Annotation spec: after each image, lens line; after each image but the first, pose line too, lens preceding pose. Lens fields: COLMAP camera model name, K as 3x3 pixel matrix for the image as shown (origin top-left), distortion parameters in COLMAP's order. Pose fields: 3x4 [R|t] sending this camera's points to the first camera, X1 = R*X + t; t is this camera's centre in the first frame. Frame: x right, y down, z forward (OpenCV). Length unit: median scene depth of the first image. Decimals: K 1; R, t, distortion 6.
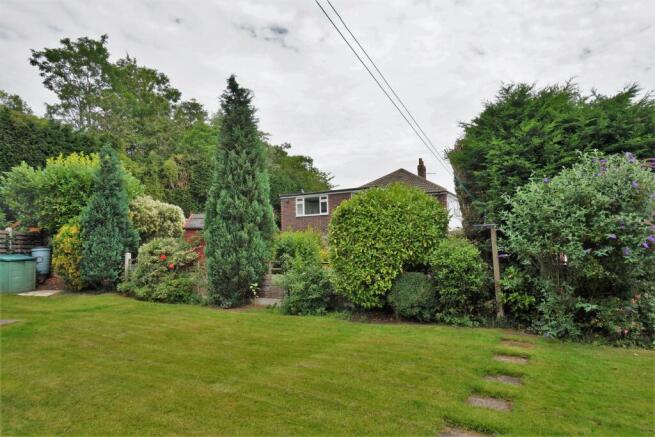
lens RADIAL K [[444.8, 0, 330.0], [0, 444.8, 224.1], [0, 0, 1]] dist [-0.040847, 0.030165]
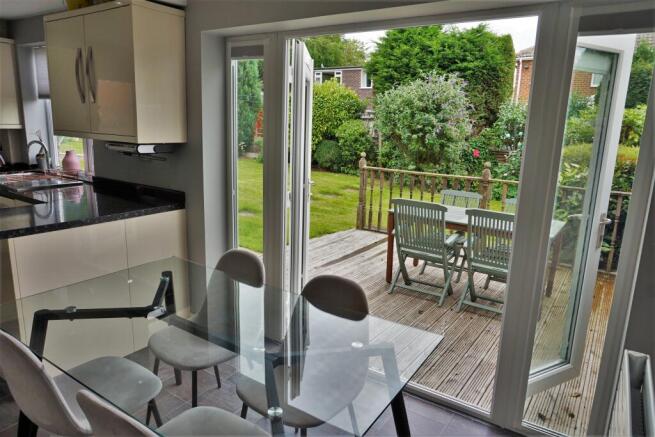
lens RADIAL K [[444.8, 0, 326.8], [0, 444.8, 220.0], [0, 0, 1]] dist [-0.040847, 0.030165]
pose [[0.989590, 0.087929, -0.113928, 0.279243], [-0.051908, 0.956436, 0.287292, -0.055906], [0.134226, -0.278387, 0.951044, -0.438008]]
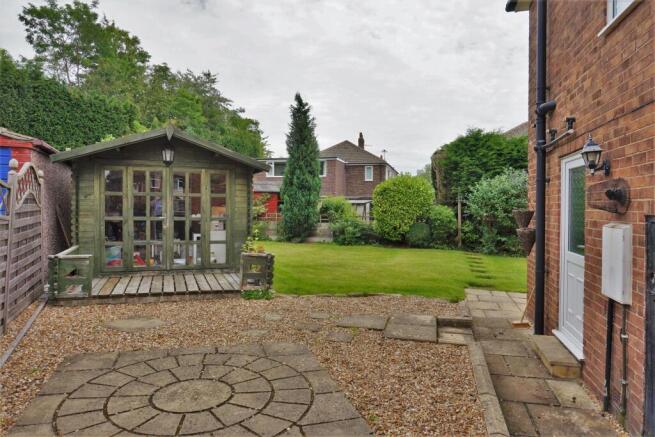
lens RADIAL K [[444.8, 0, 337.1], [0, 444.8, 230.1], [0, 0, 1]] dist [-0.040847, 0.030165]
pose [[0.967973, 0.012724, 0.250730, -0.466865], [-0.042382, 0.992663, 0.113243, -0.044906], [-0.247449, -0.120243, 0.961411, -0.558548]]
